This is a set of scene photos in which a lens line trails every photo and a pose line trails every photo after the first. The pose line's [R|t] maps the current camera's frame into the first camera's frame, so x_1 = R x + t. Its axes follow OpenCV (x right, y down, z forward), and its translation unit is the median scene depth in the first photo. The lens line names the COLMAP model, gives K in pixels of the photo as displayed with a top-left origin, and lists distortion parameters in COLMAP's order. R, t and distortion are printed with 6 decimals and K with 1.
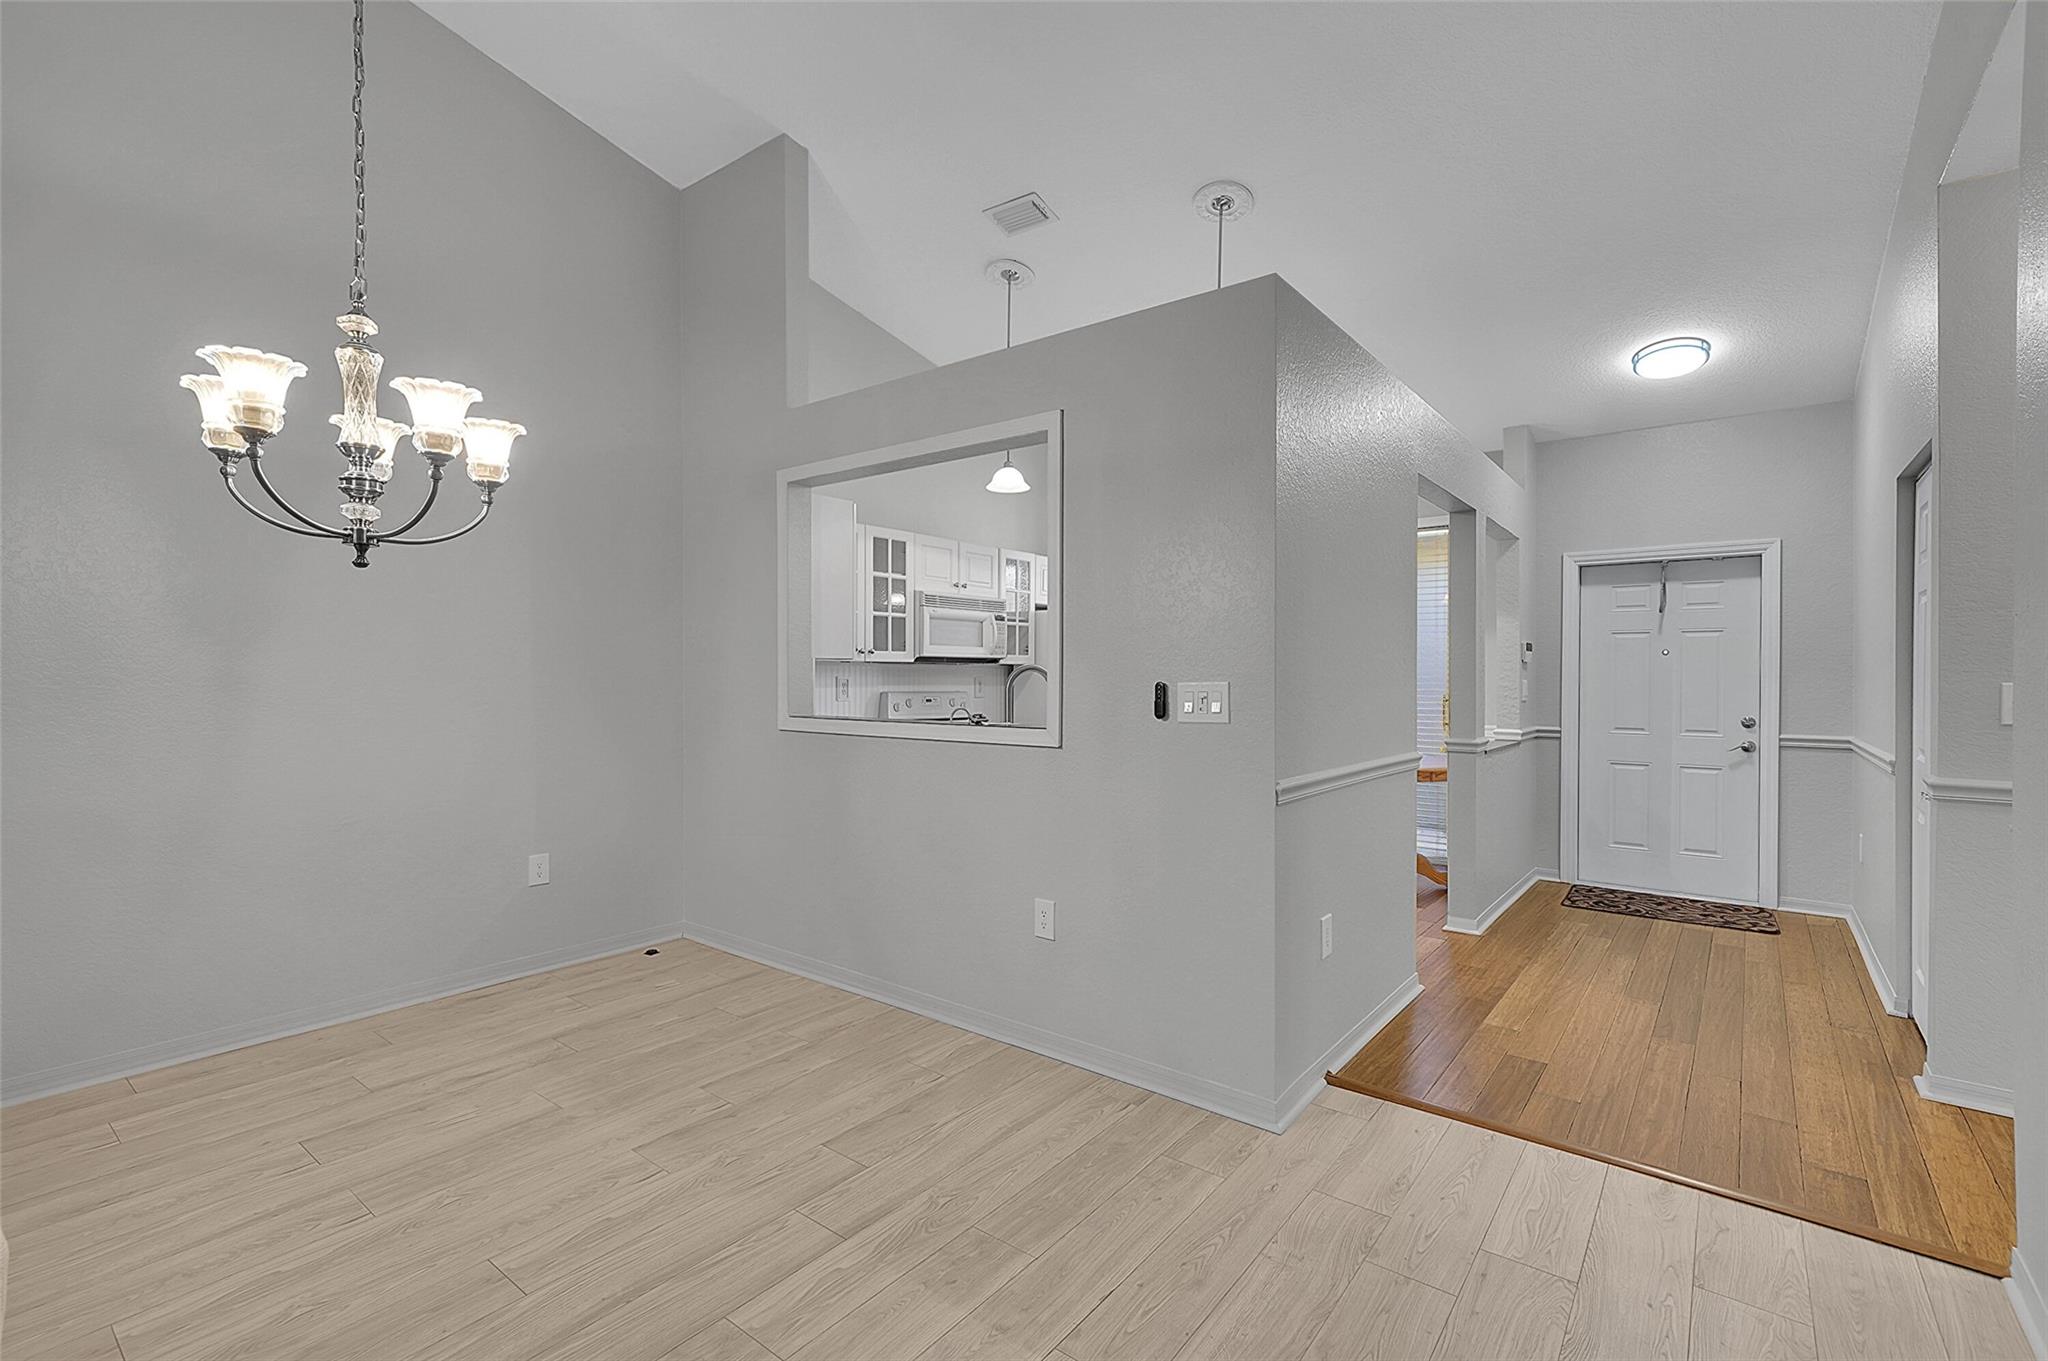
lens RADIAL K [[908.8, 0, 1024.0], [0, 908.8, 680.5], [0, 0, 1]] dist [0.004466, 0.004550]
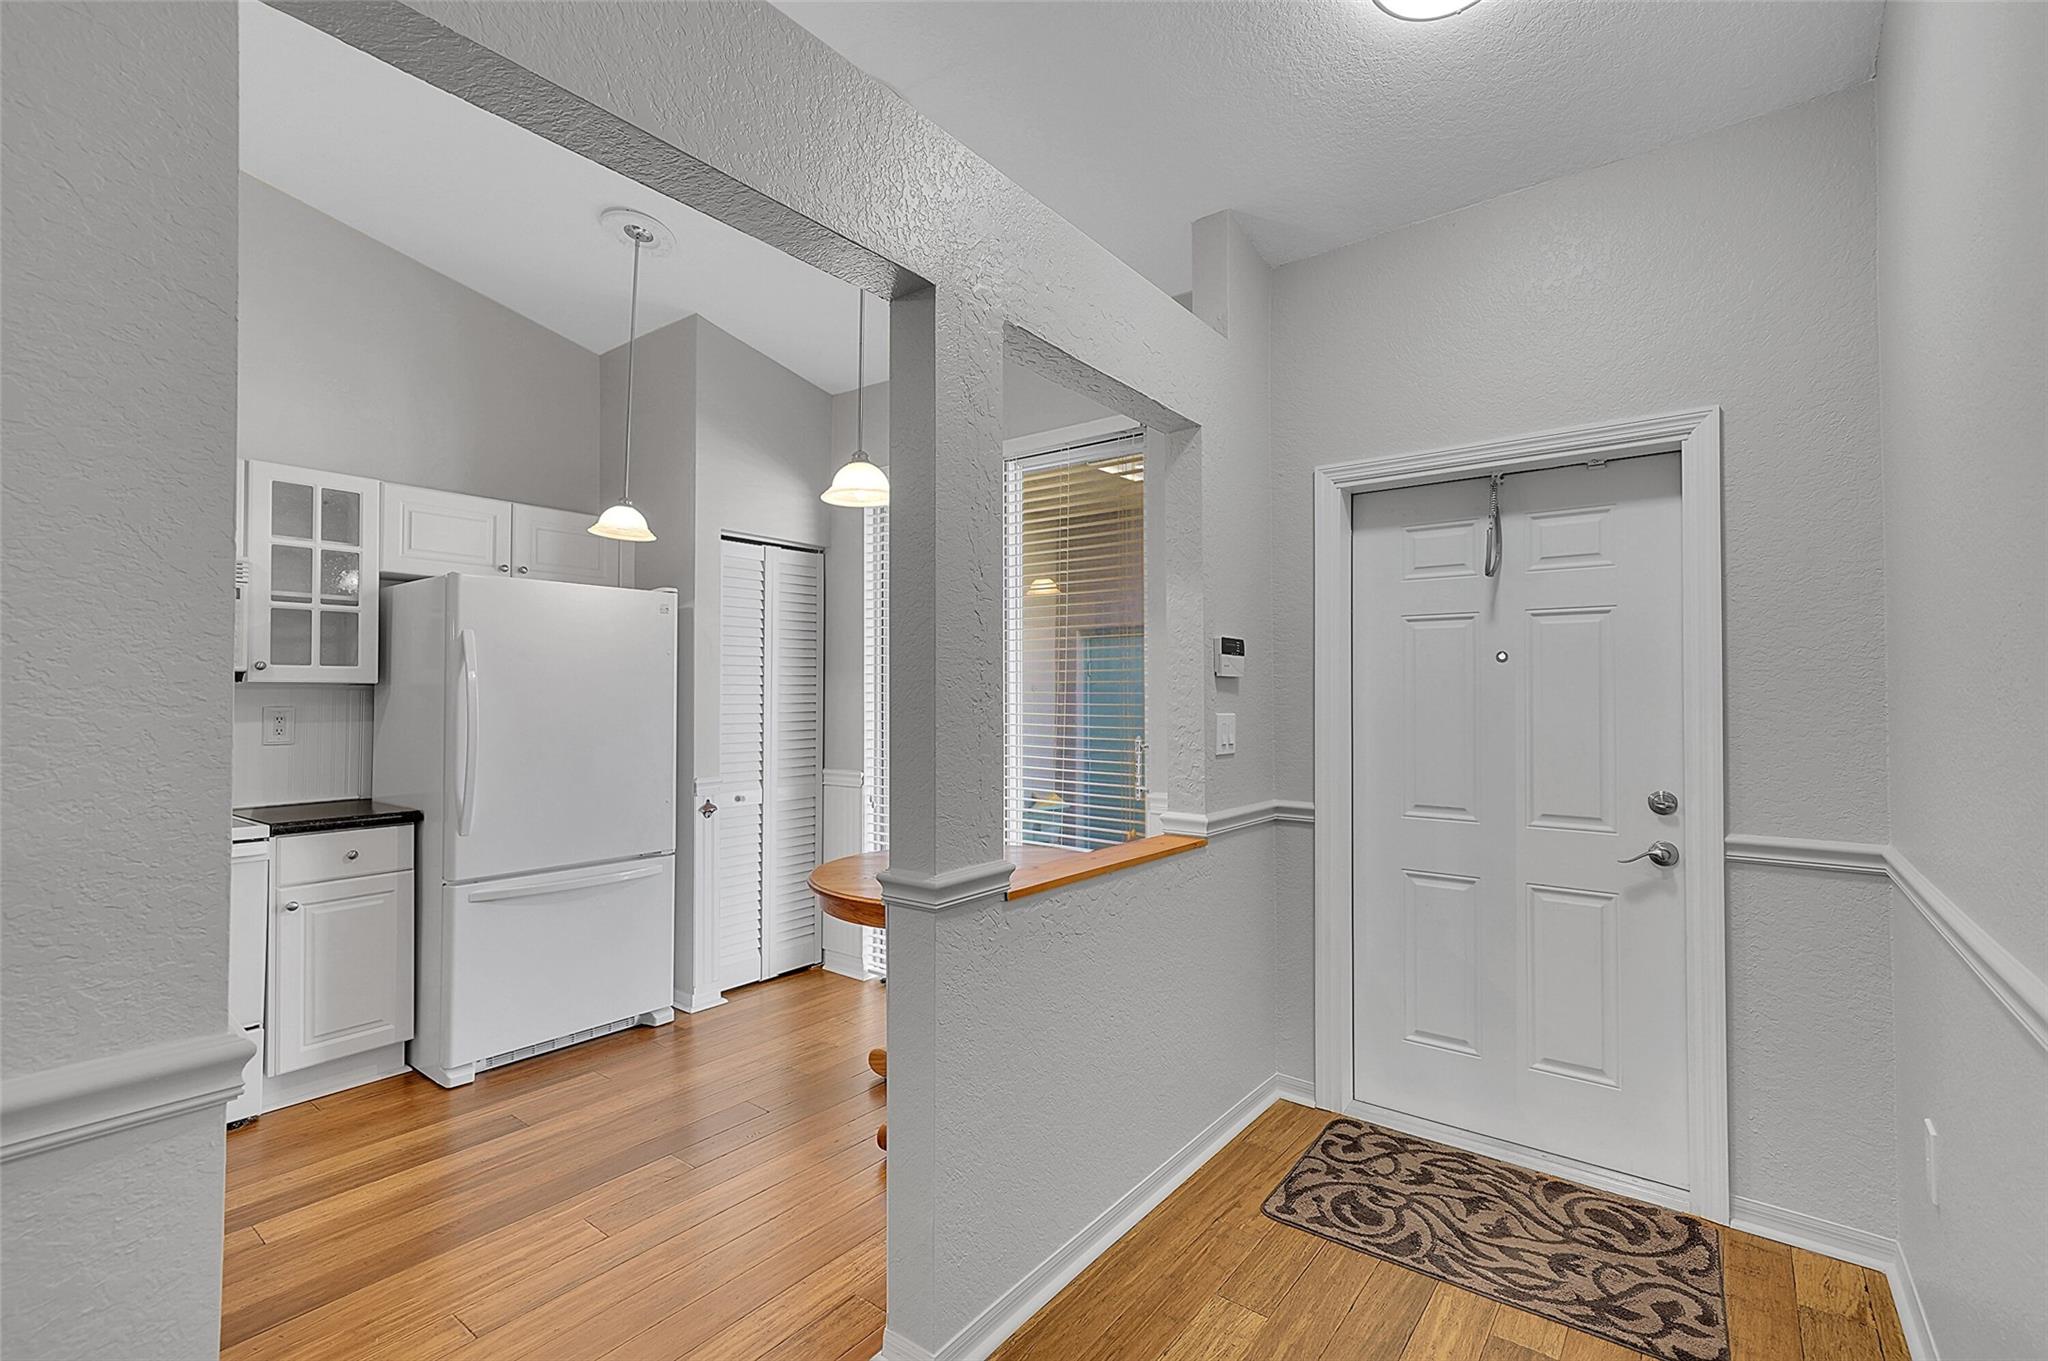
lens RADIAL K [[908.8, 0, 1024.0], [0, 908.8, 680.5], [0, 0, 1]] dist [0.004466, 0.004550]
pose [[0.999956, -0.001854, 0.009242, 0.475525], [0.002044, 0.999786, -0.020592, -0.008828], [-0.009202, 0.020610, 0.999745, 0.549035]]
